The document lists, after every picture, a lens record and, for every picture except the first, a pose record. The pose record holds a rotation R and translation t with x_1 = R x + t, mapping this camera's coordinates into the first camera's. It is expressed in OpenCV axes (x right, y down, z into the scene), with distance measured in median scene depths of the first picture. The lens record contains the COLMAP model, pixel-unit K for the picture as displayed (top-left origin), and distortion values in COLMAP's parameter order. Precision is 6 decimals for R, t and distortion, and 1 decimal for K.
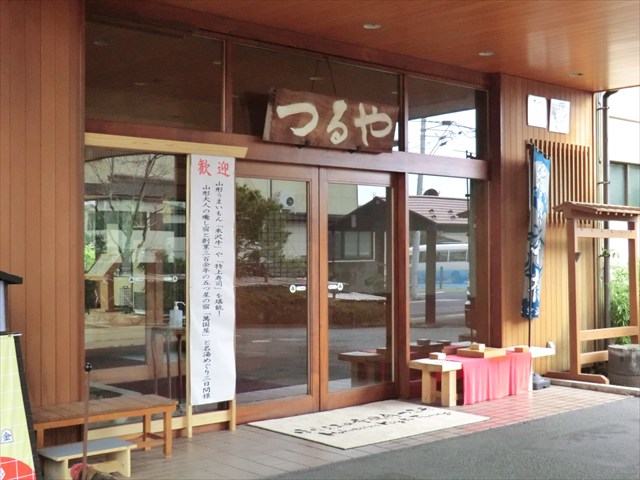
lens RADIAL K [[888.5, 0, 320.0], [0, 888.5, 240.0], [0, 0, 1]] dist [-0.115146, -0.015307]
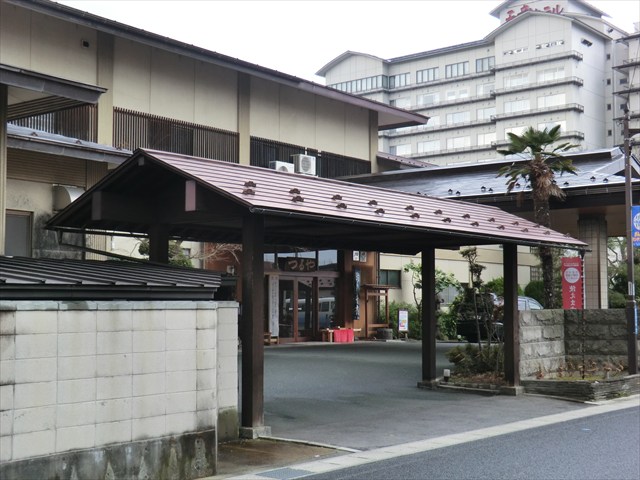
lens RADIAL K [[888.5, 0, 320.0], [0, 888.5, 240.0], [0, 0, 1]] dist [-0.115146, -0.015307]
pose [[0.986228, 0.014860, 0.164725, -0.416078], [-0.004433, 0.997973, -0.063488, 0.001341], [-0.165334, 0.061884, 0.984294, -2.160879]]
